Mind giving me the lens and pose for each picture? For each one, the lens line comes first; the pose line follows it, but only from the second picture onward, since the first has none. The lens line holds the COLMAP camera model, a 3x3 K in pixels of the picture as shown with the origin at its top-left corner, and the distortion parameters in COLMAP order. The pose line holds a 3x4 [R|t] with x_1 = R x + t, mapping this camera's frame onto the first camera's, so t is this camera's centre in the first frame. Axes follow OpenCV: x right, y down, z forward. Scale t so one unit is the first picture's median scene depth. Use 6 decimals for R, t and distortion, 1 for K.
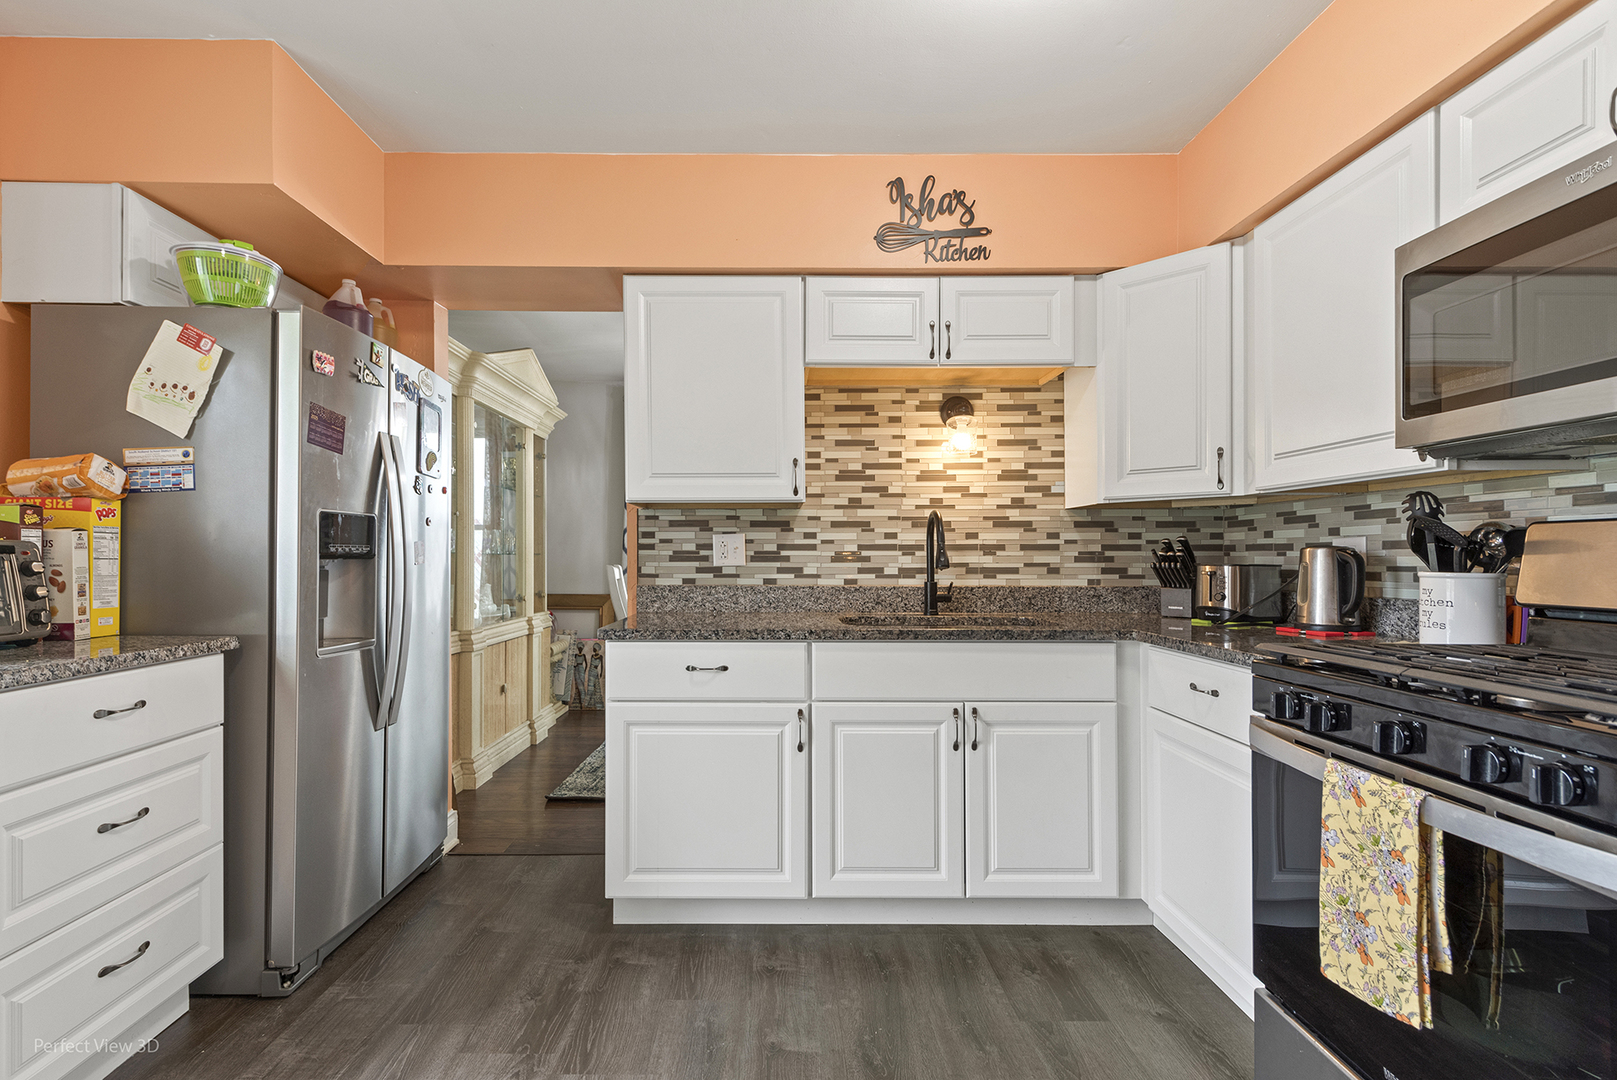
lens RADIAL K [[776.5, 0, 797.8], [0, 776.5, 553.3], [0, 0, 1]] dist [0.018873, -0.007010]
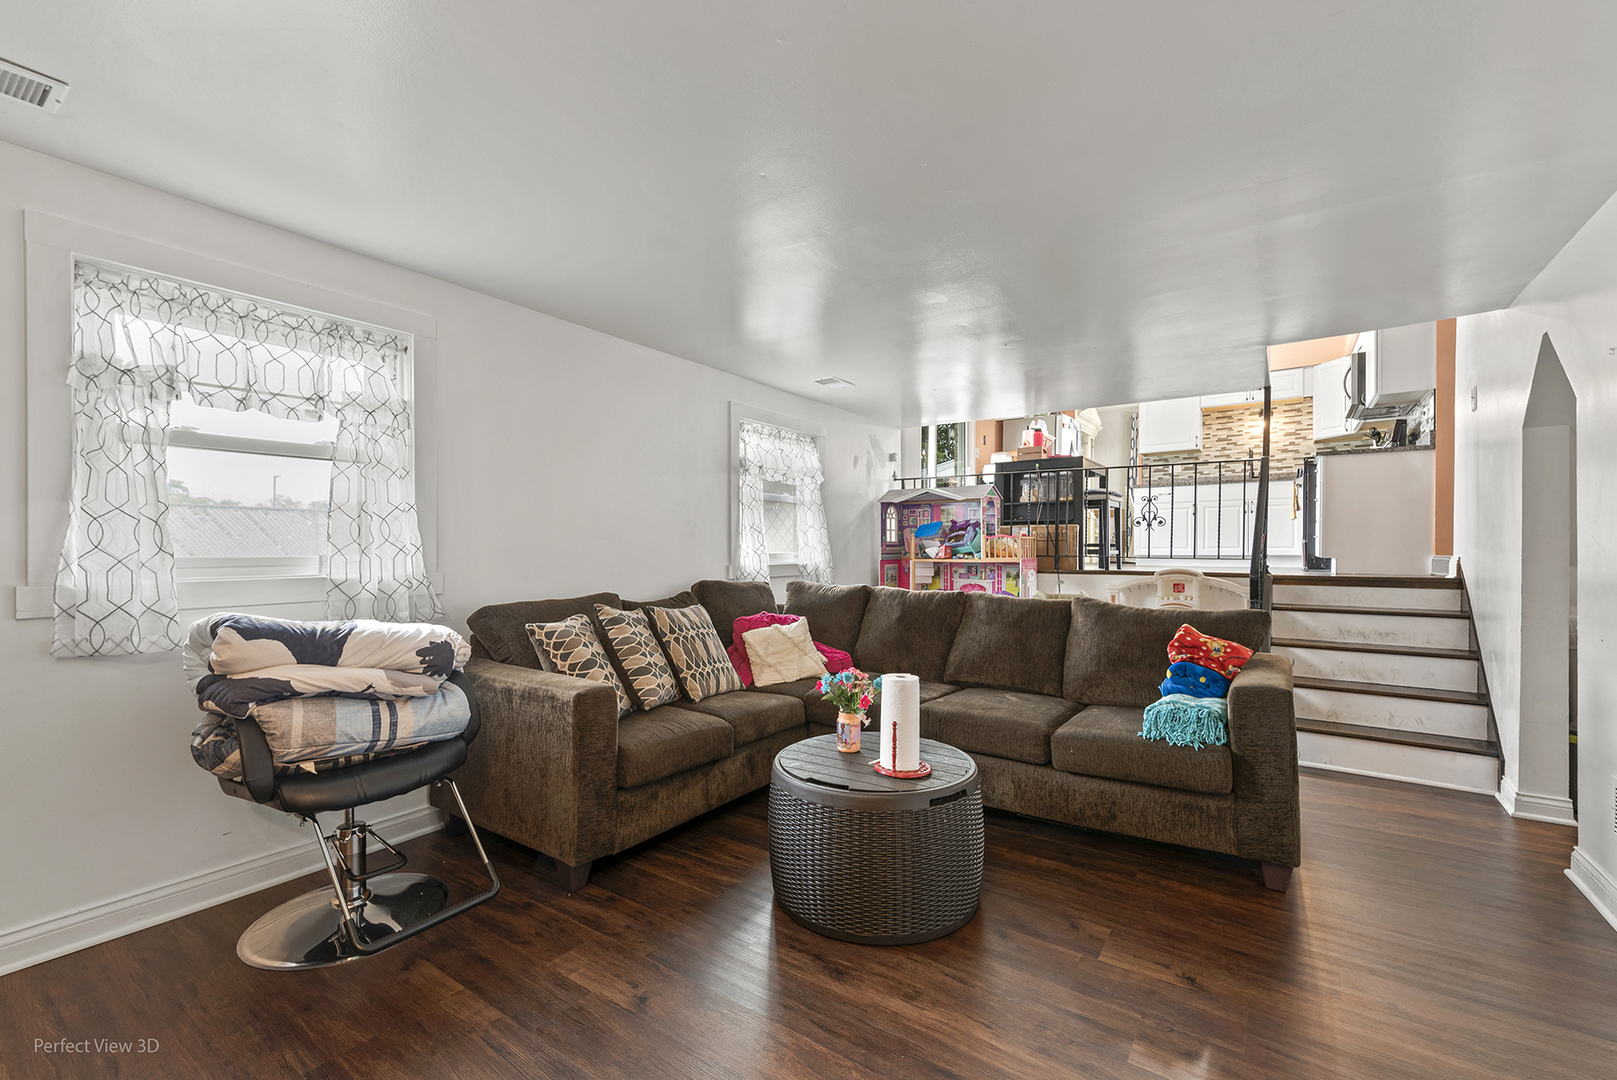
lens RADIAL K [[680.4, 0, 796.2], [0, 680.4, 545.8], [0, 0, 1]] dist [0.003854, 0.000088]
pose [[0.793890, -0.005967, -0.608032, 0.417432], [0.001257, 0.999966, -0.008173, 0.383177], [0.608060, 0.005724, 0.793870, -2.437392]]
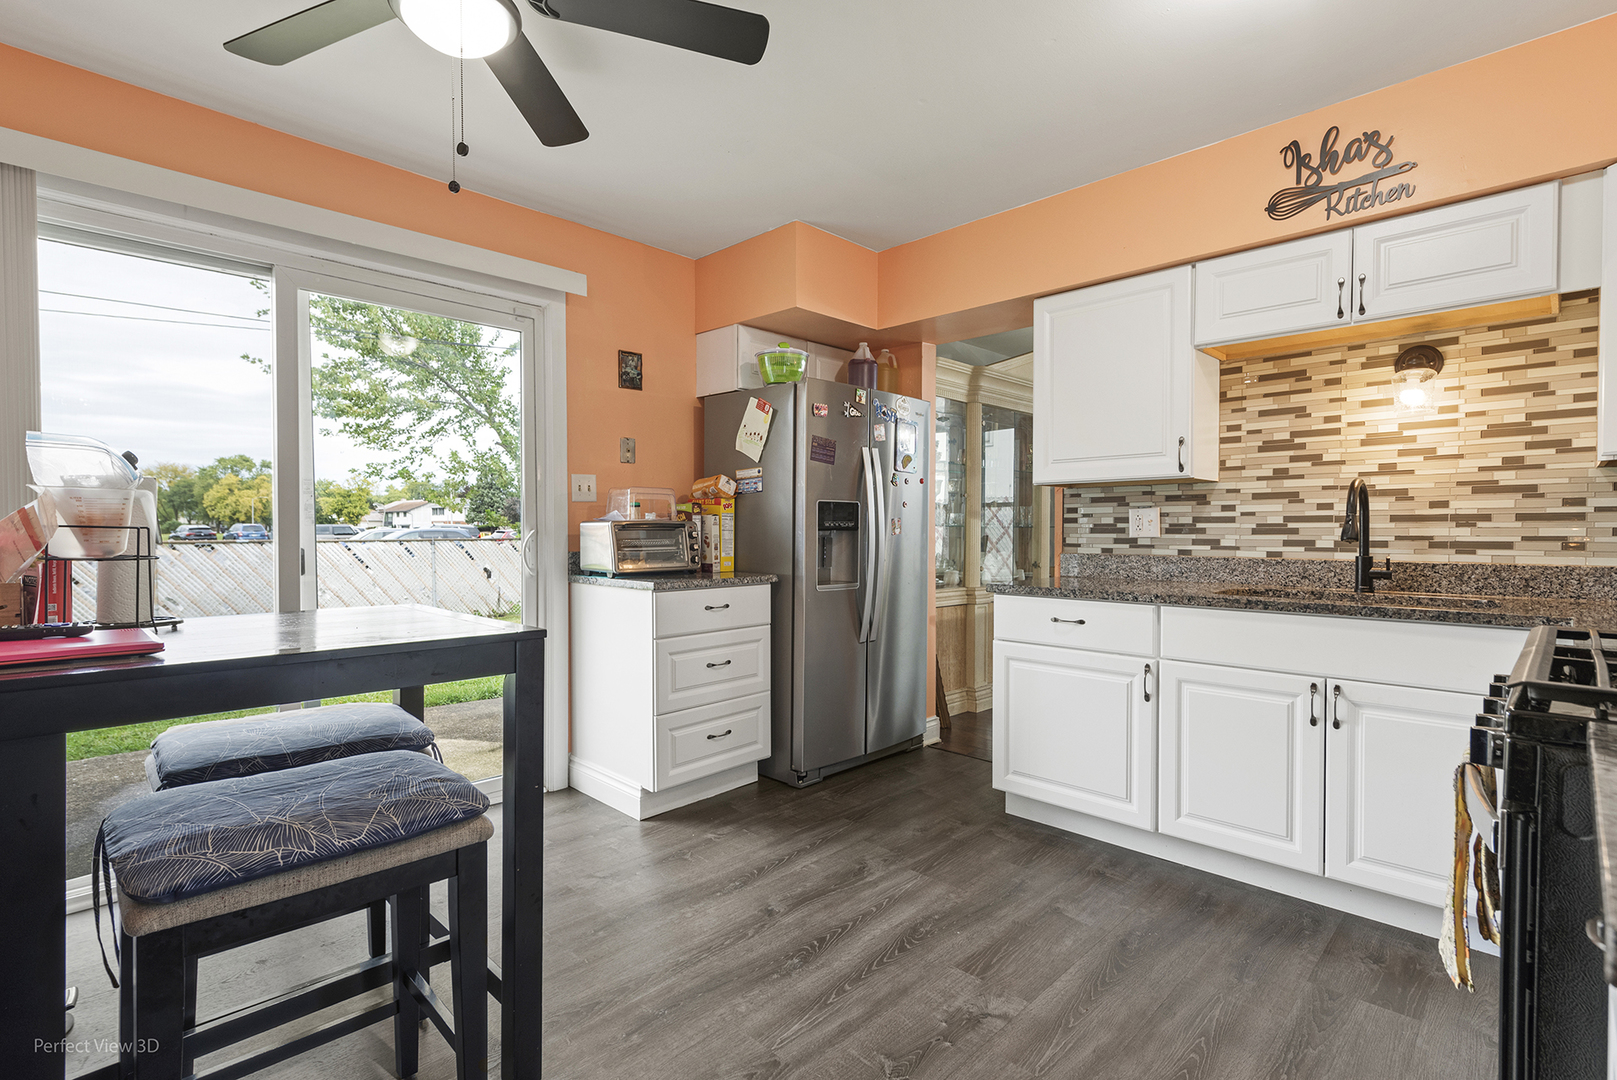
lens RADIAL K [[776.5, 0, 803.2], [0, 776.5, 536.5], [0, 0, 1]] dist [0.018873, -0.007010]
pose [[0.714579, 0.006132, -0.699528, 0.382231], [0.003676, 0.999915, 0.012521, -0.000549], [0.699545, -0.011519, 0.714496, -0.137979]]
